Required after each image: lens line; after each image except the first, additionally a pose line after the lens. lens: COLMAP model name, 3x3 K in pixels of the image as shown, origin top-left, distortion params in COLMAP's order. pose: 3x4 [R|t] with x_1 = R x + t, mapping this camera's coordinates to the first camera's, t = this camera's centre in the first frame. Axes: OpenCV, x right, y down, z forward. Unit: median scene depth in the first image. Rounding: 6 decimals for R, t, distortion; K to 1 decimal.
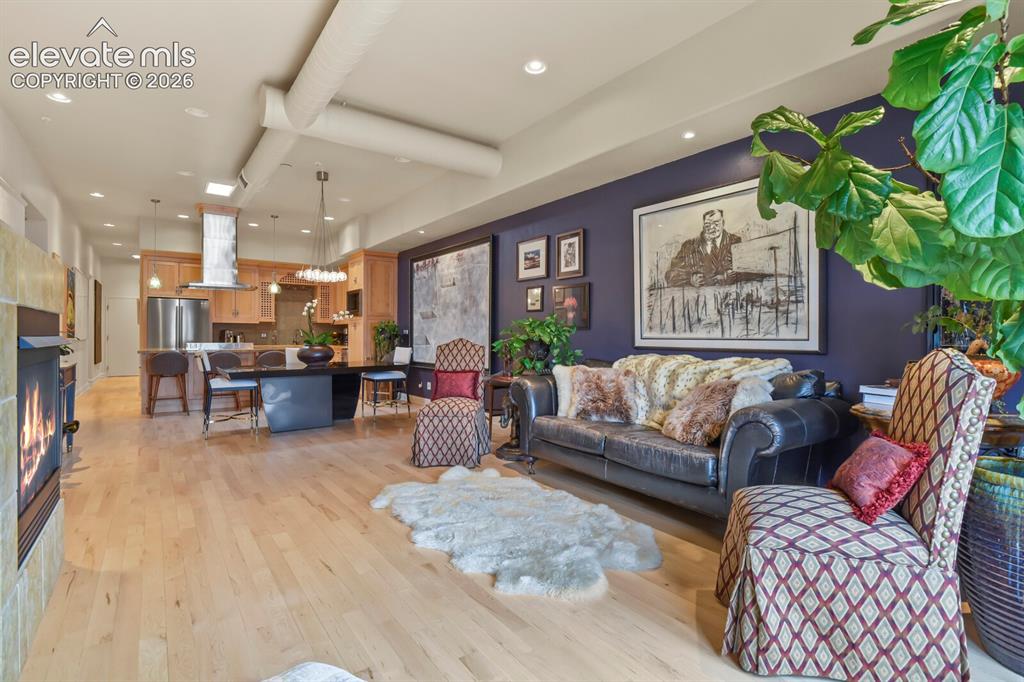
lens RADIAL K [[494.9, 0, 517.5], [0, 494.9, 338.6], [0, 0, 1]] dist [-0.002226, -0.006829]
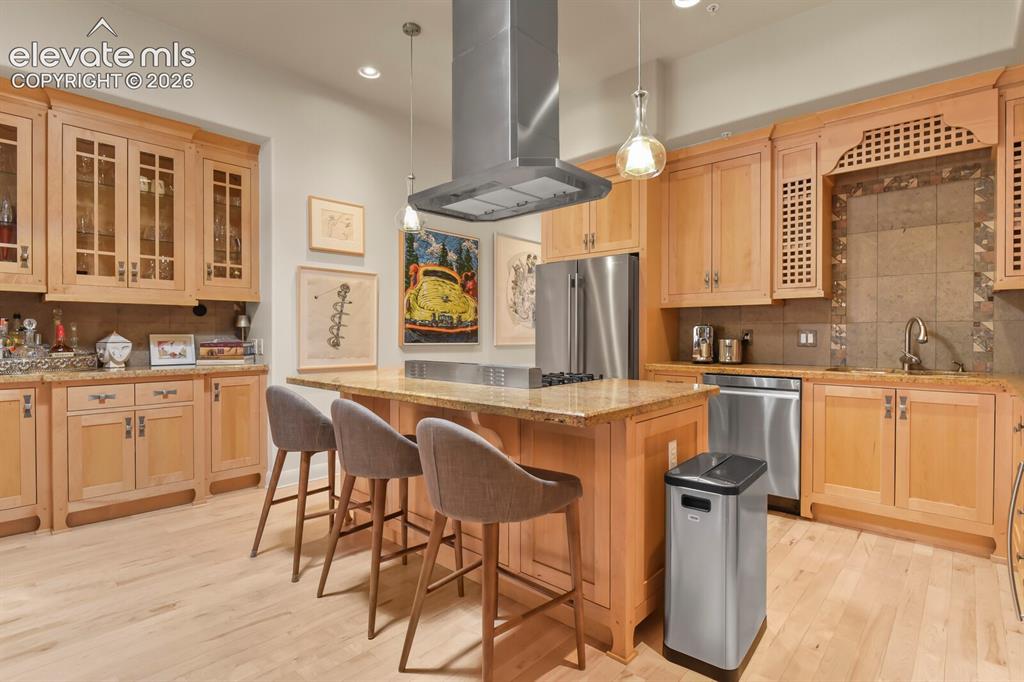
lens RADIAL K [[494.9, 0, 517.5], [0, 494.9, 338.6], [0, 0, 1]] dist [-0.002226, -0.006829]
pose [[0.197764, 0.002982, -0.980245, -0.303673], [-0.003674, 0.999991, 0.002301, -0.009458], [0.980243, 0.003146, 0.197773, 1.054063]]
